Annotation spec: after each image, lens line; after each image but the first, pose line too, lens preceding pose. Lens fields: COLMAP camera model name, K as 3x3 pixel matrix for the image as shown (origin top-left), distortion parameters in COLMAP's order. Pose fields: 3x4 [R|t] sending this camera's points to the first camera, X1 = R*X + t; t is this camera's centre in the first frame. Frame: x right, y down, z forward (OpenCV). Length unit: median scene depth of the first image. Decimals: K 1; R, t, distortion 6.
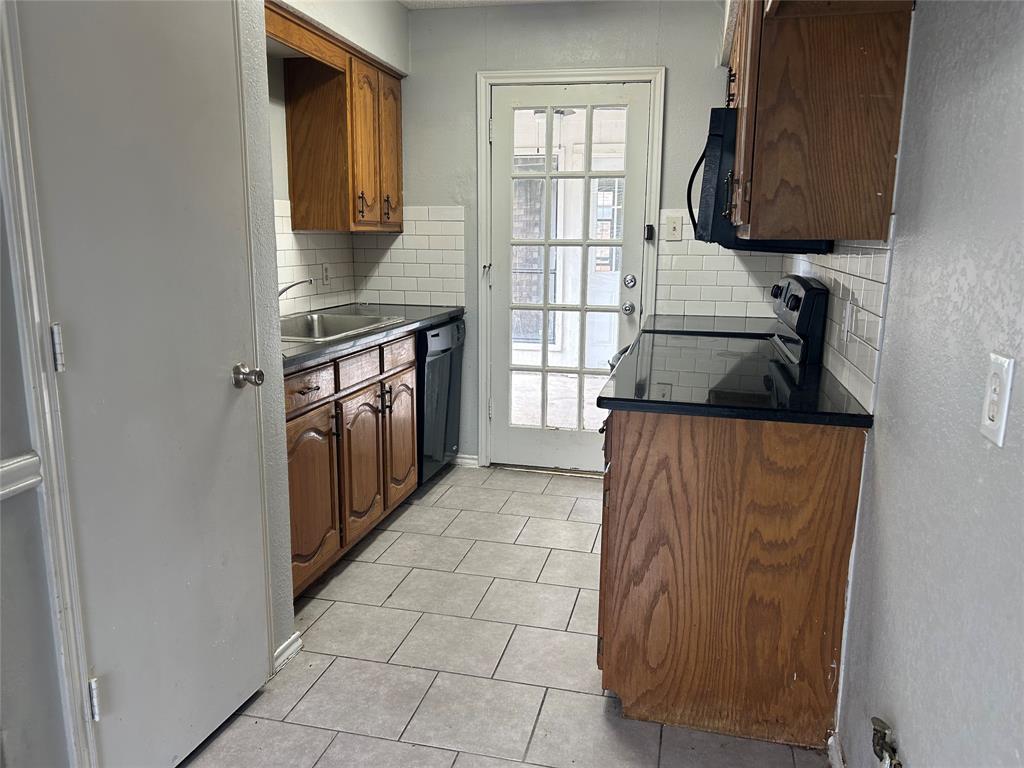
lens RADIAL K [[772.0, 0, 526.3], [0, 772.0, 386.0], [0, 0, 1]] dist [0.067118, -0.075741]
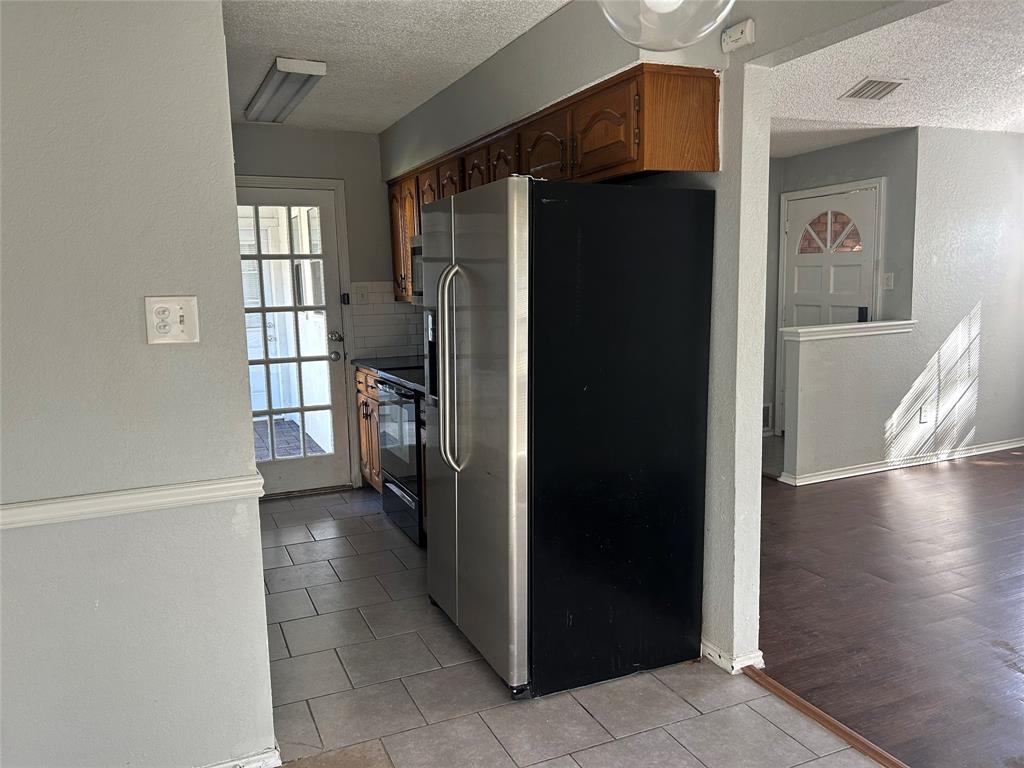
lens RADIAL K [[772.0, 0, 512.0], [0, 772.0, 382.9], [0, 0, 1]] dist [0.067118, -0.075741]
pose [[0.803105, -0.123499, 0.582899, -0.481376], [0.152656, 0.988279, -0.000939, -0.011890], [-0.575951, 0.089737, 0.812544, -0.270837]]
